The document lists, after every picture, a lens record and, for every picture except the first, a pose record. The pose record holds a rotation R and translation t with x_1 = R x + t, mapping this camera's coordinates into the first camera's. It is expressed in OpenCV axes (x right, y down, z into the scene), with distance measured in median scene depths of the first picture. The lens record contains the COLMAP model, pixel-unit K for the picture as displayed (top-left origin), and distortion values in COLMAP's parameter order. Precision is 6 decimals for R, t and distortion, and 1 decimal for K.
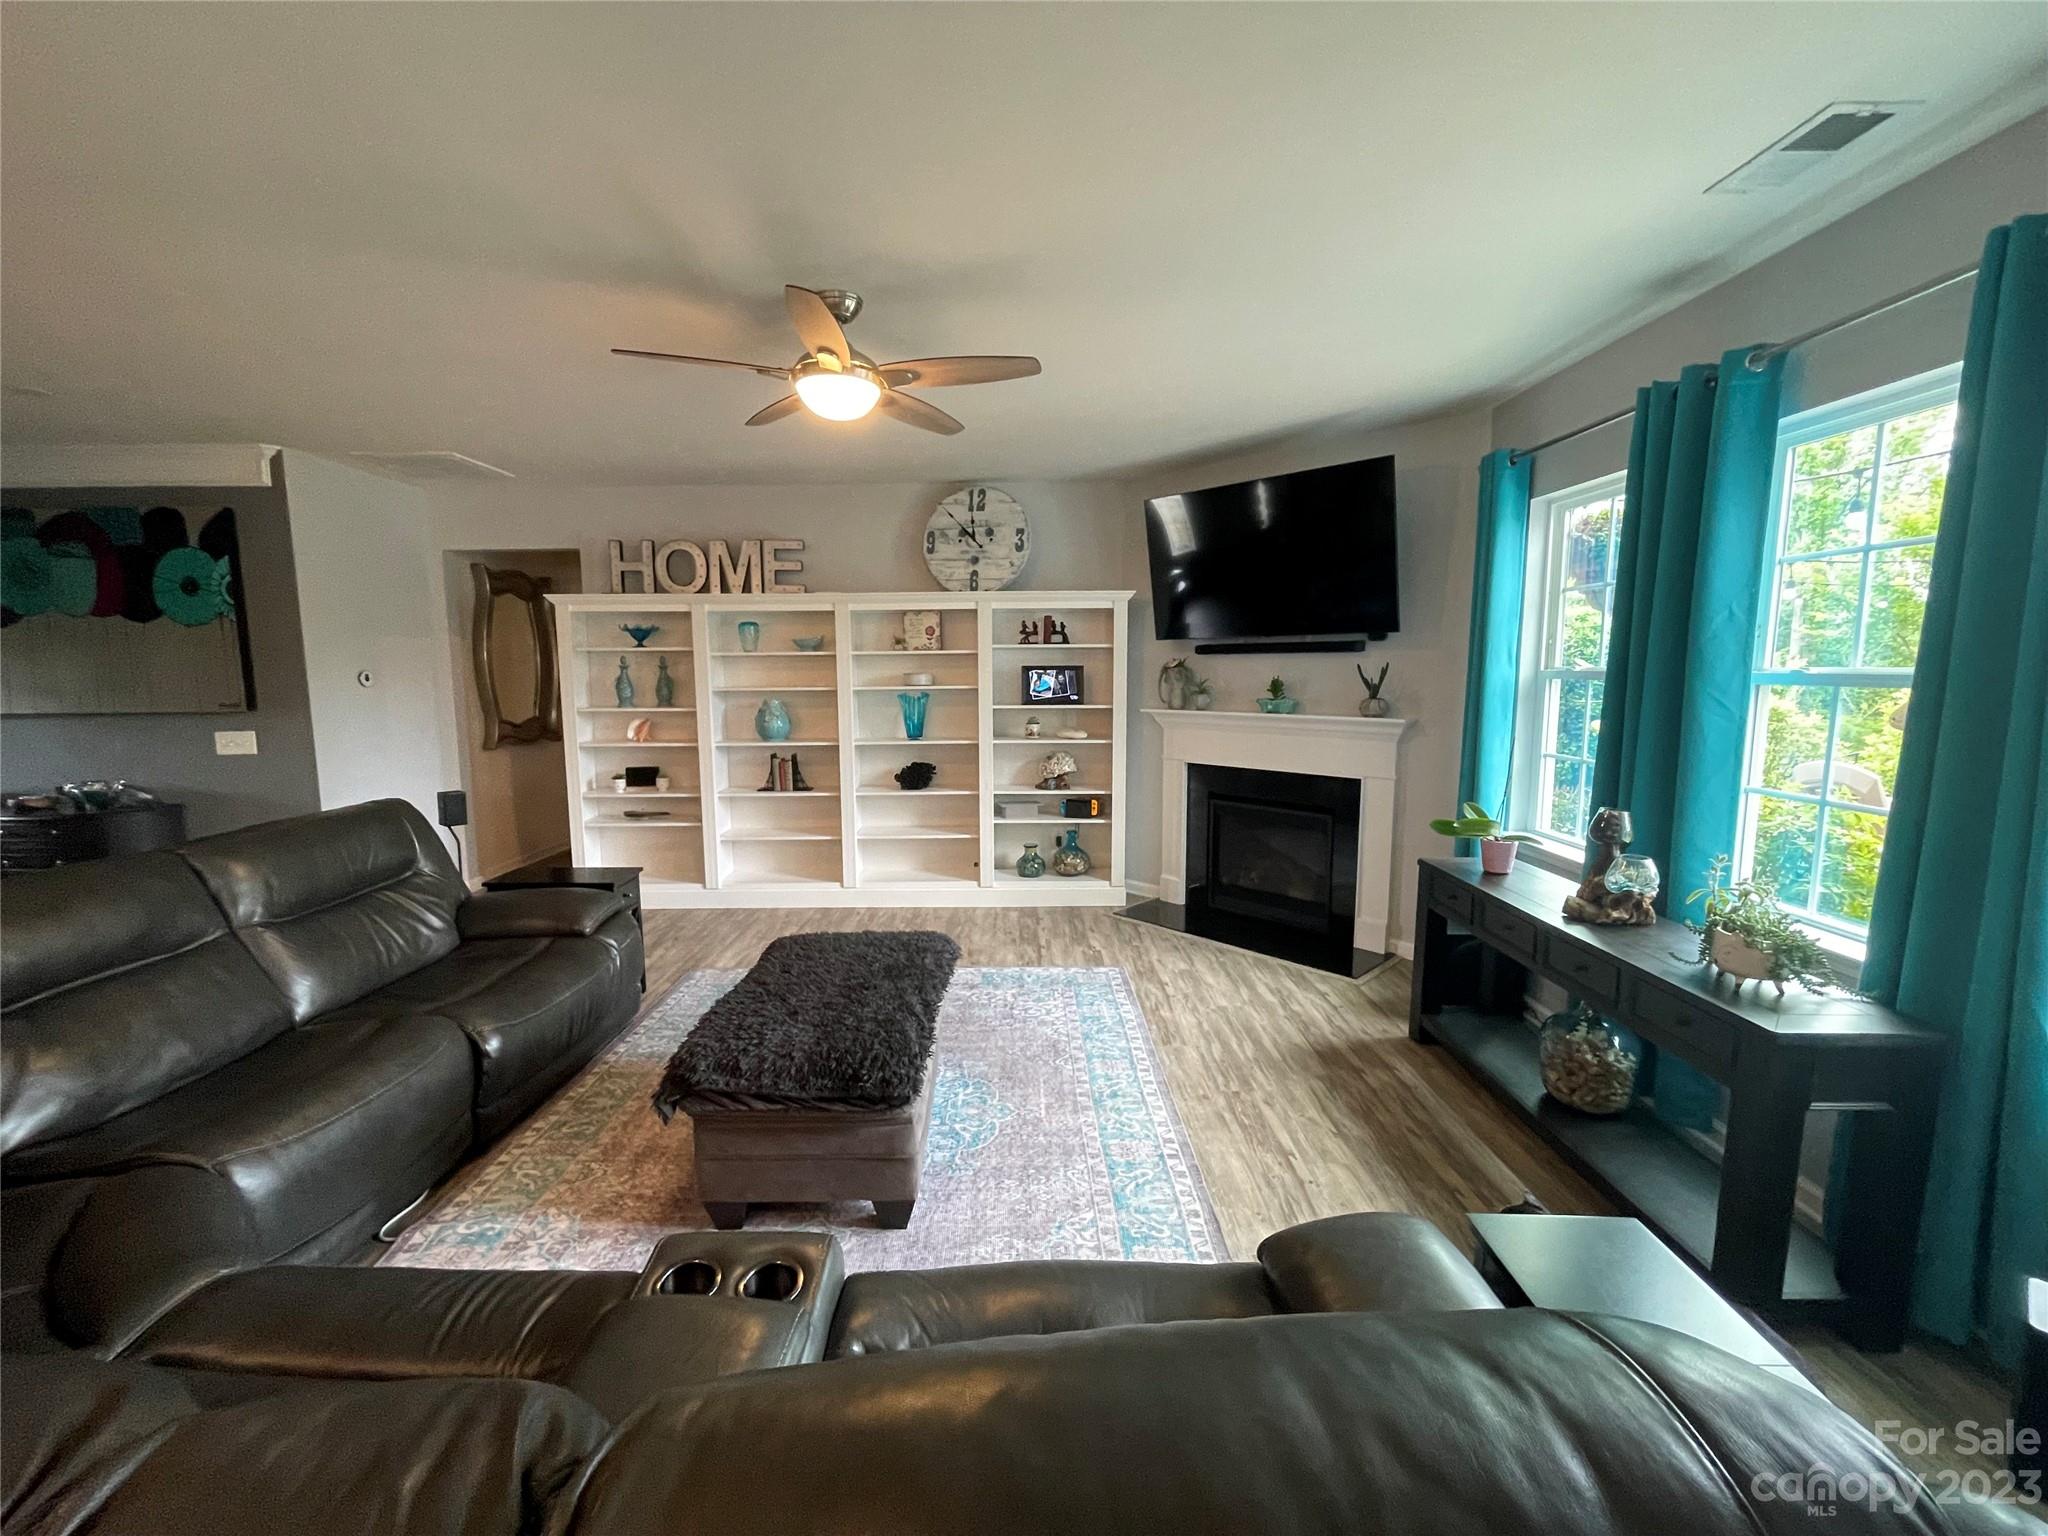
lens RADIAL K [[819.8, 0, 1017.2], [0, 819.8, 771.2], [0, 0, 1]] dist [-0.007479, 0.000624]
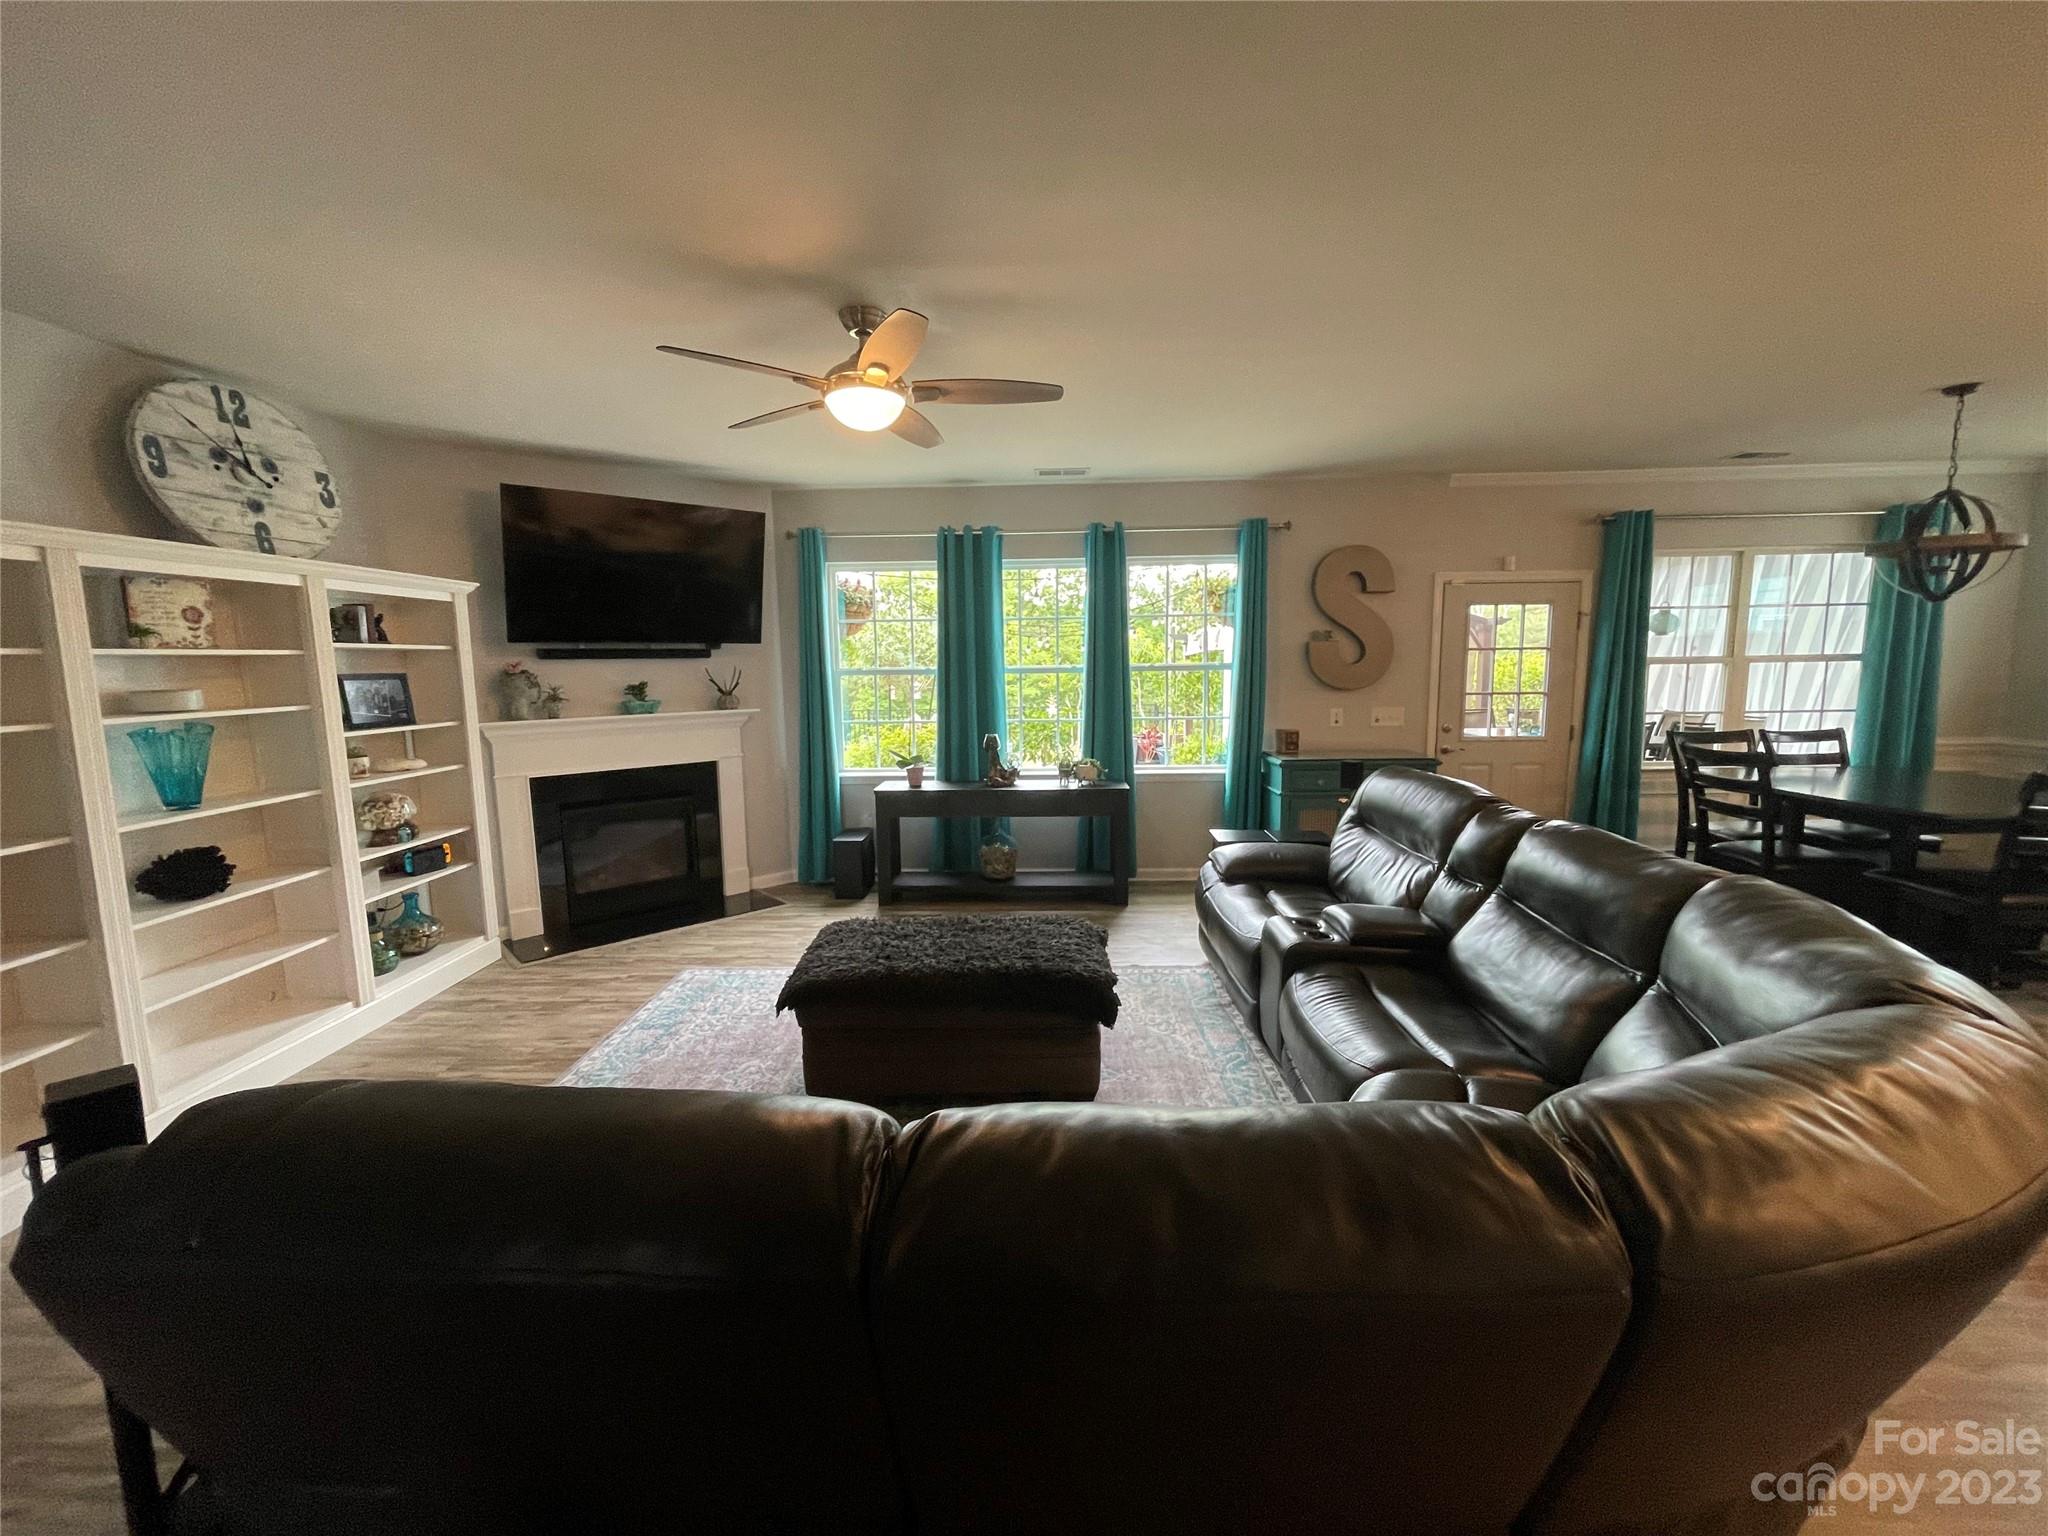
lens RADIAL K [[819.8, 0, 1008.5], [0, 819.8, 767.2], [0, 0, 1]] dist [-0.007479, 0.000624]
pose [[0.017342, -0.121768, 0.992407, -0.683694], [0.141338, 0.982888, 0.118130, -0.054862], [-0.989809, 0.138216, 0.034255, 0.442366]]
